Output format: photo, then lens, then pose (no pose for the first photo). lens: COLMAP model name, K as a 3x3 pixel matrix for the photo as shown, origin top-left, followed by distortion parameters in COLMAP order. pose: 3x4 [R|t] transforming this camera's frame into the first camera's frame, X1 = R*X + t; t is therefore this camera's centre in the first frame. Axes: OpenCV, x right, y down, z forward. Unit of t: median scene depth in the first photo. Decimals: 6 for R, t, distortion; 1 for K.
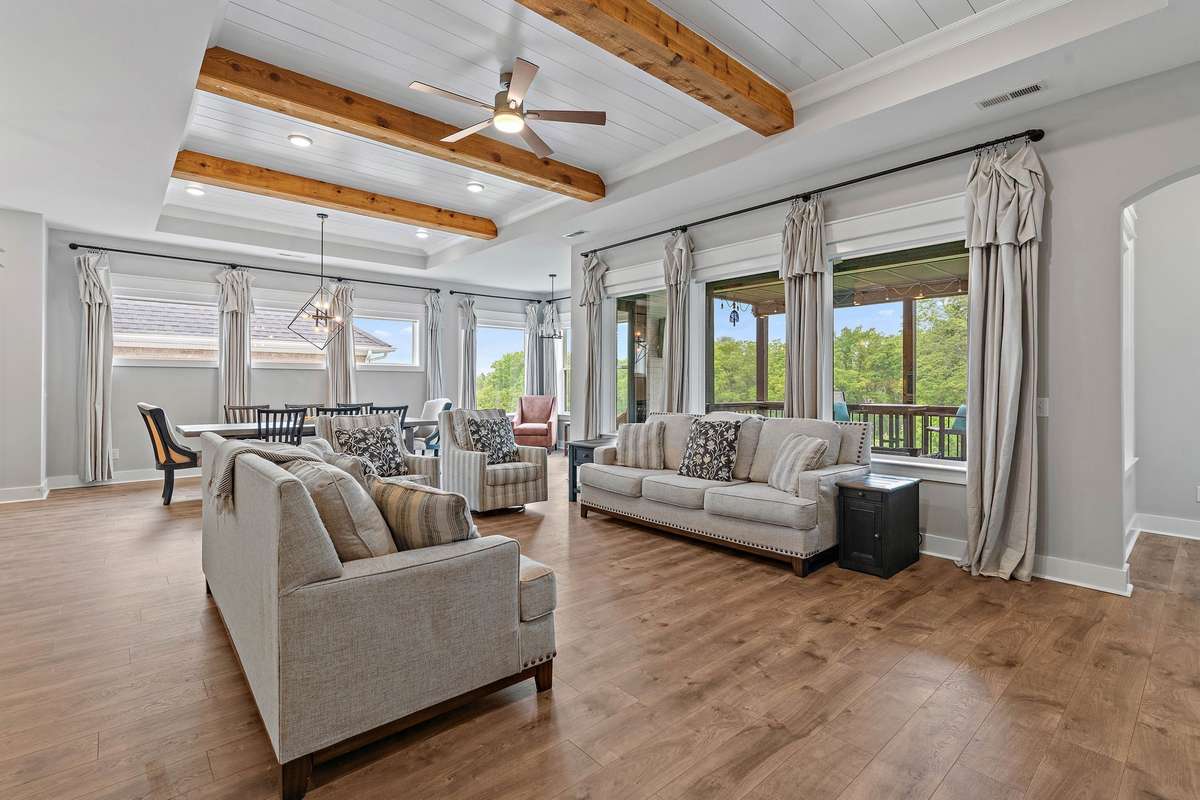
lens RADIAL K [[553.1, 0, 605.1], [0, 553.1, 385.5], [0, 0, 1]] dist [-0.001813, -0.000167]
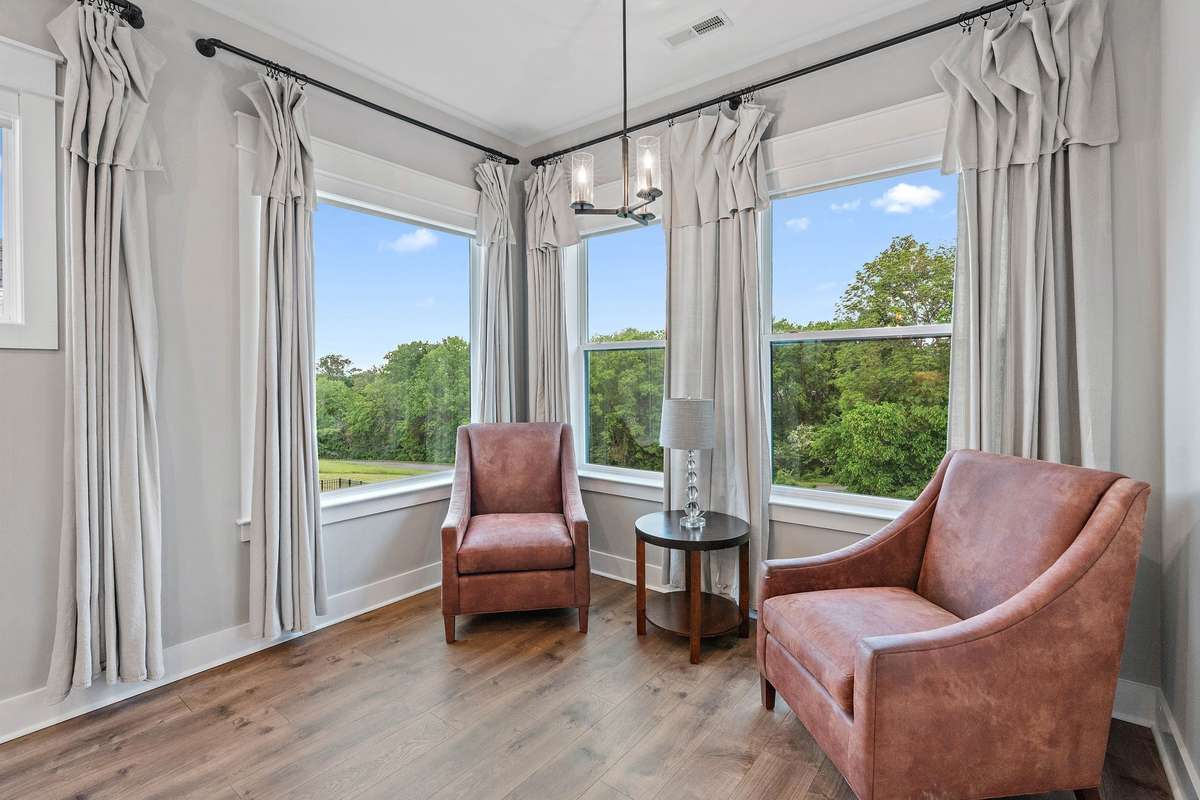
lens RADIAL K [[540.9, 0, 607.2], [0, 540.9, 380.5], [0, 0, 1]] dist [-0.007896, -0.000143]
pose [[0.984430, -0.008805, 0.175559, -0.198945], [0.007478, 0.999938, 0.008217, -0.016824], [-0.175620, -0.006776, 0.984435, 1.045672]]
